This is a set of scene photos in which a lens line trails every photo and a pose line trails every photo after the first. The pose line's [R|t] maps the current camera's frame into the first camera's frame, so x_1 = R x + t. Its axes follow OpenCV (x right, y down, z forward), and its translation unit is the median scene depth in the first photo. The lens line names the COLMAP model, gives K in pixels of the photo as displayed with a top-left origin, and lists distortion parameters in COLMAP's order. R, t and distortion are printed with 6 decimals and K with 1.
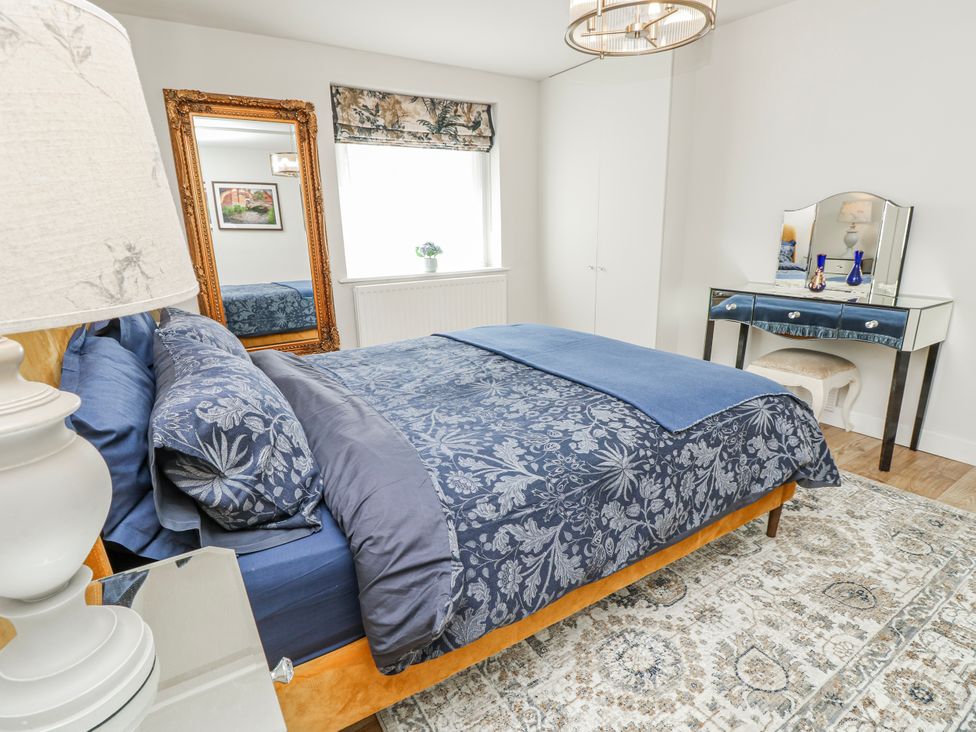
lens RADIAL K [[508.5, 0, 486.8], [0, 508.5, 363.0], [0, 0, 1]] dist [-0.004233, -0.011021]
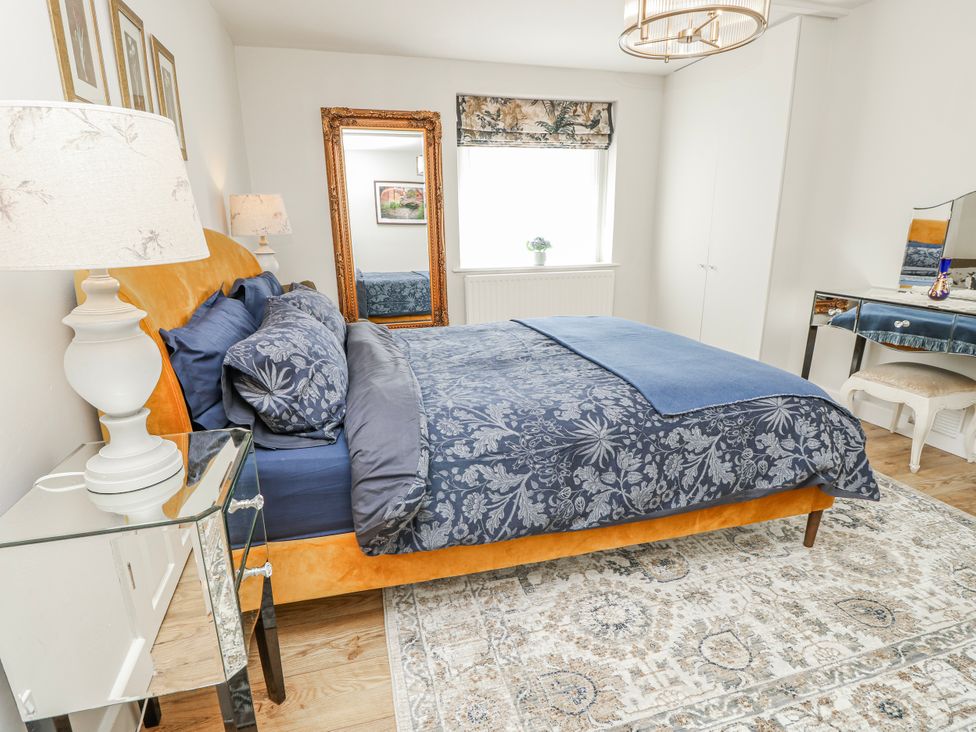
lens RADIAL K [[508.5, 0, 486.3], [0, 508.5, 365.4], [0, 0, 1]] dist [-0.004233, -0.011021]
pose [[0.954634, 0.087128, -0.284751, 0.245700], [-0.083564, 0.996197, 0.024665, 0.028760], [0.285817, 0.000248, 0.958284, -0.112933]]
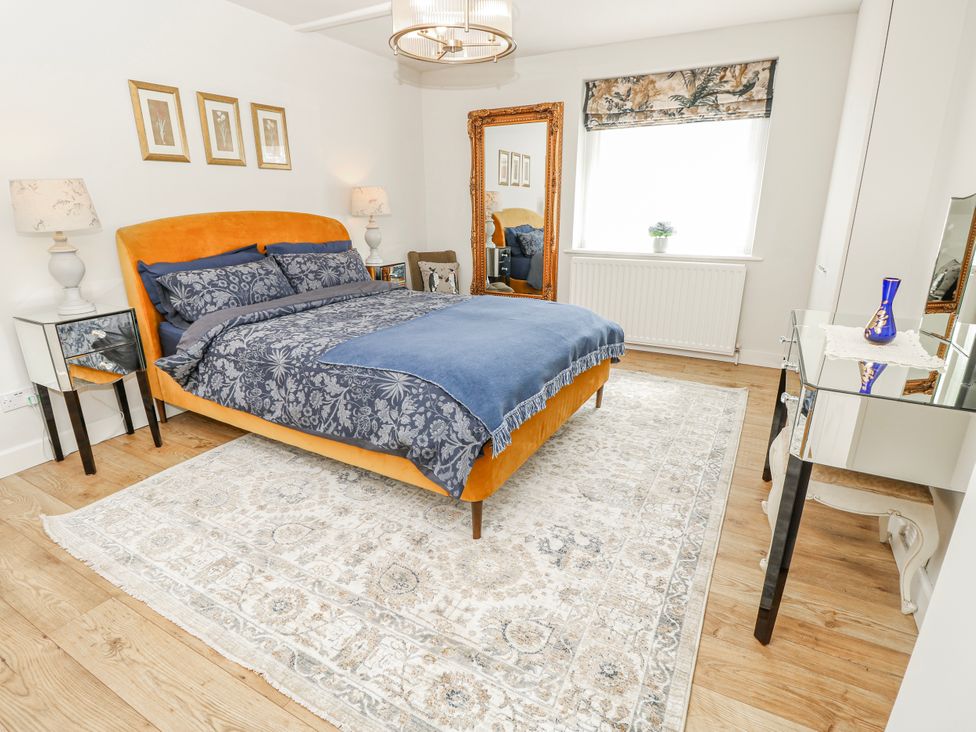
lens RADIAL K [[508.5, 0, 485.6], [0, 508.5, 366.2], [0, 0, 1]] dist [-0.004233, -0.011021]
pose [[0.475388, 0.285938, -0.832013, 1.451478], [-0.231071, 0.953089, 0.195520, -0.196411], [0.848889, 0.099306, 0.519159, 0.522479]]
